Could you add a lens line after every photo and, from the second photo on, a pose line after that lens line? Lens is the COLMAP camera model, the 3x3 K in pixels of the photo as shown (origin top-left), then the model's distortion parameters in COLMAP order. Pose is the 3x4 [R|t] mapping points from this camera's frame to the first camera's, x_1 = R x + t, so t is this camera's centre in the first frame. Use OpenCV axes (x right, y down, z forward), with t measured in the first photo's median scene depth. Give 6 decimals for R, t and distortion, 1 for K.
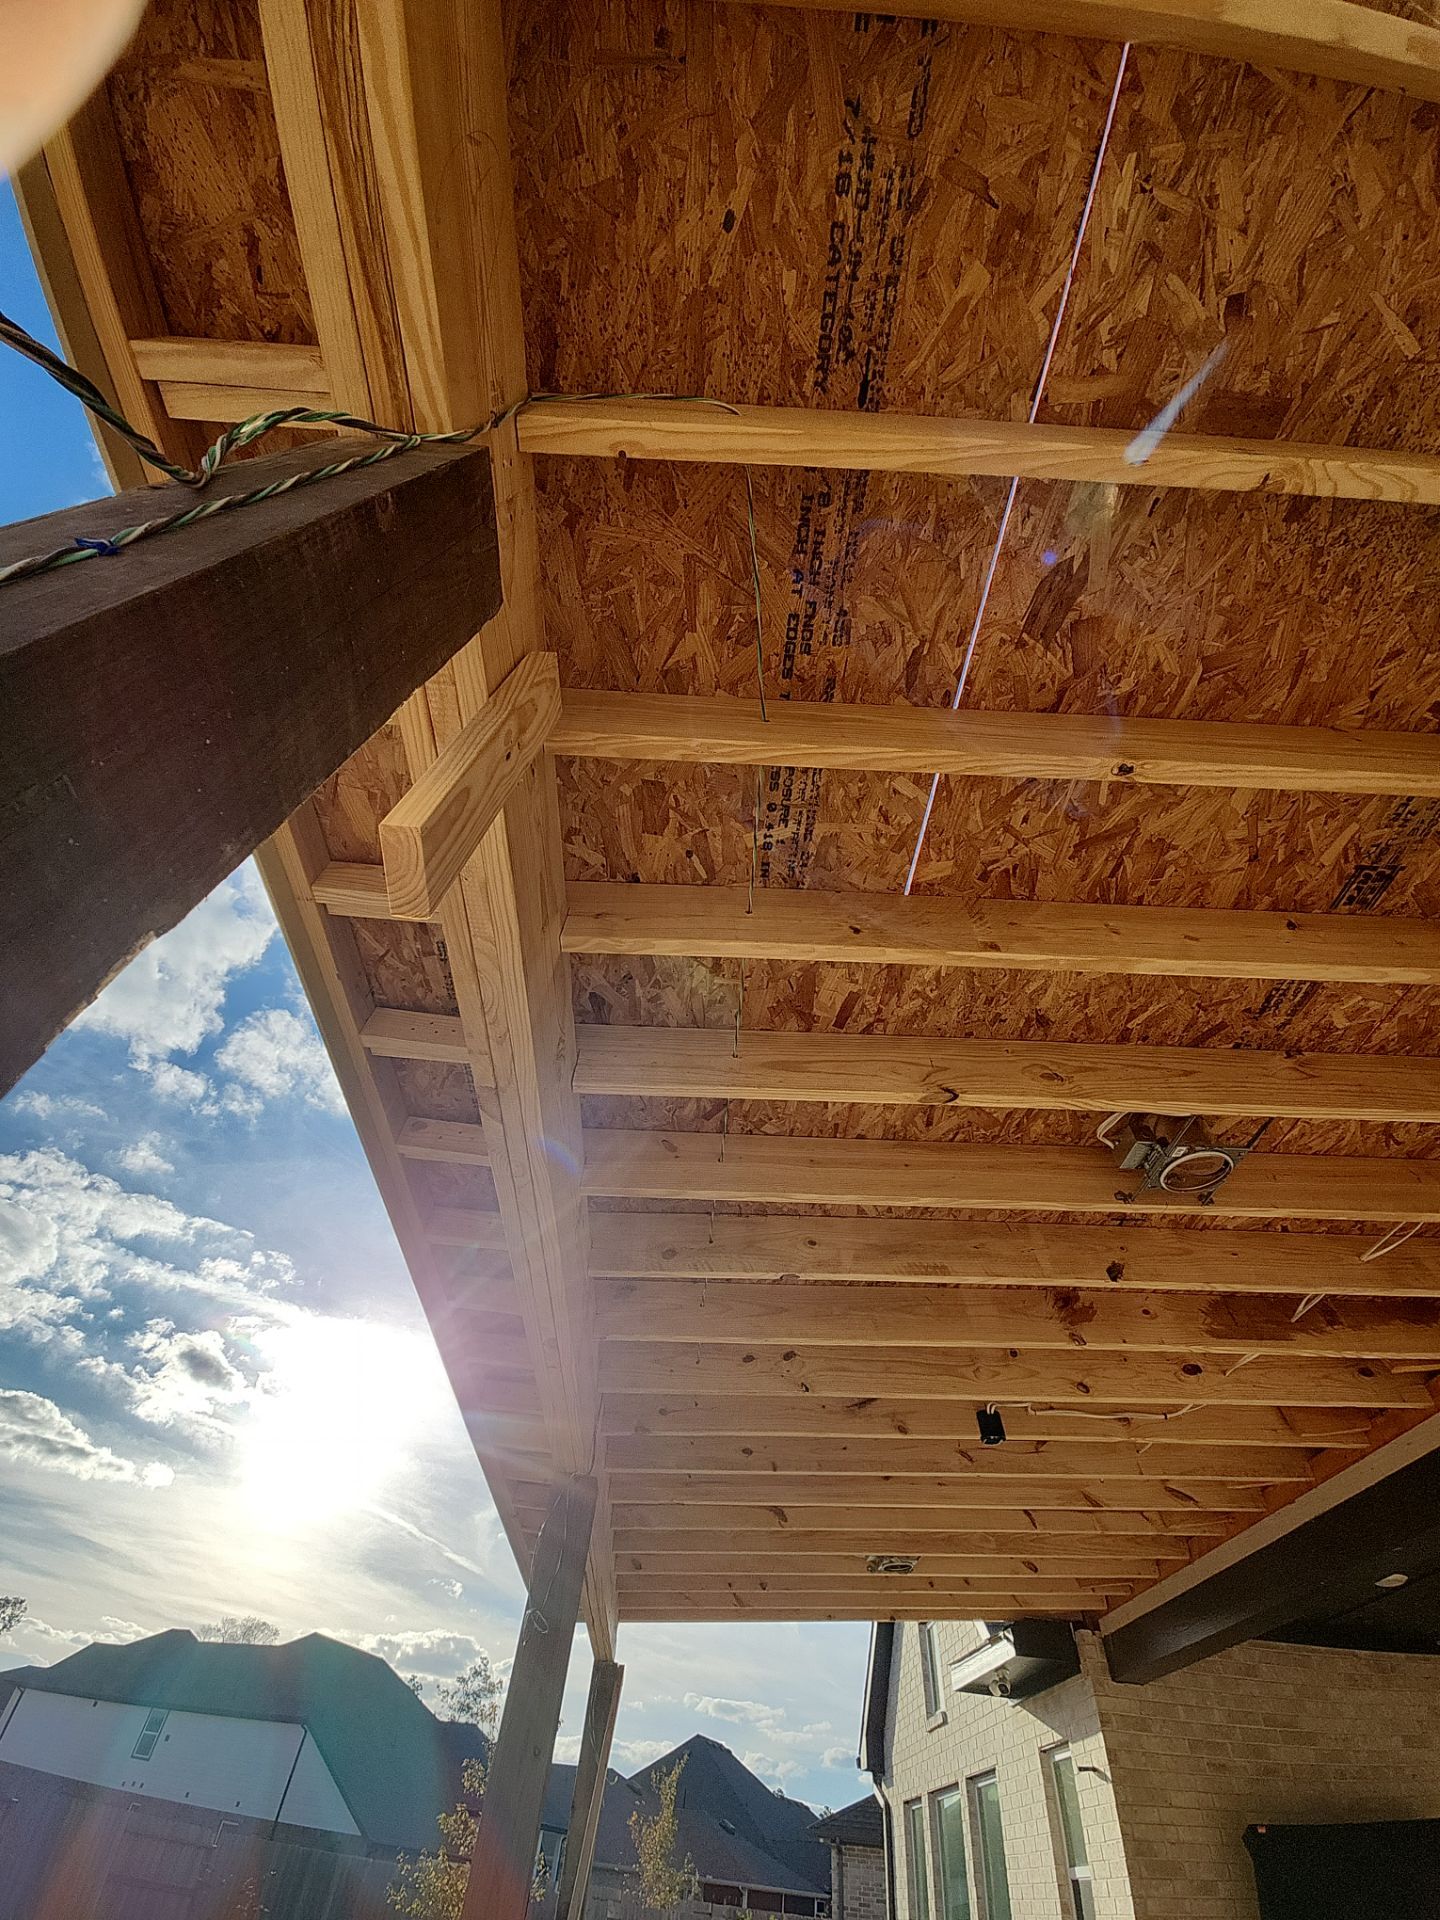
lens RADIAL K [[776.9, 0, 720.0], [0, 776.9, 960.0], [0, 0, 1]] dist [0.058064, -0.035362]
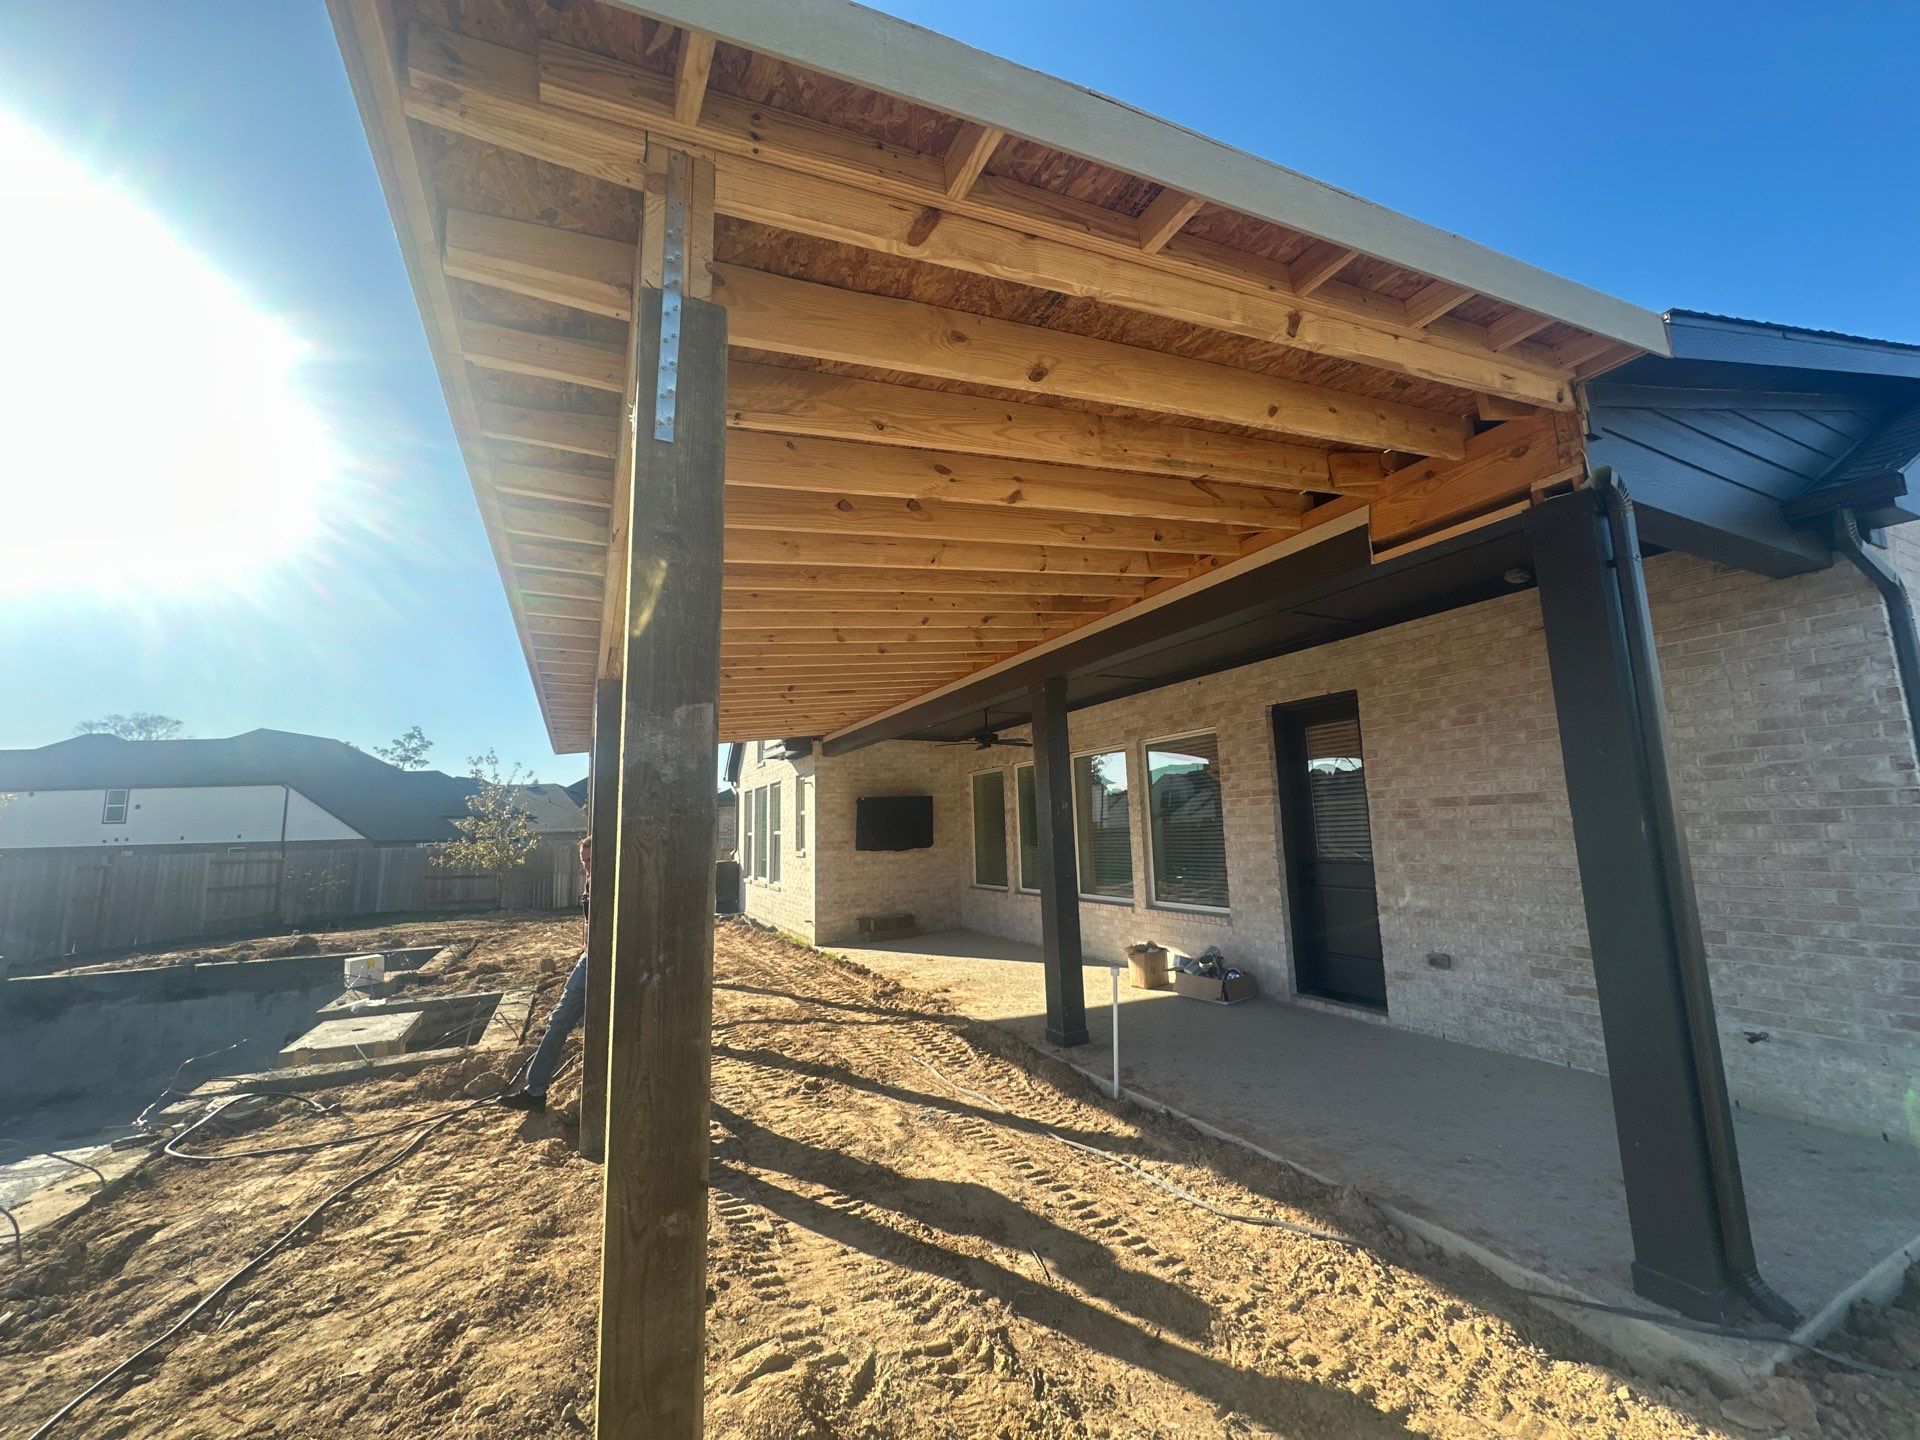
lens RADIAL K [[761.3, 0, 960.0], [0, 761.3, 720.0], [0, 0, 1]] dist [0.002006, -0.000038]
pose [[0.914422, -0.053863, 0.401163, -0.073899], [-0.231160, 0.744086, 0.626818, -0.777830], [-0.332262, -0.665909, 0.667958, -0.670001]]
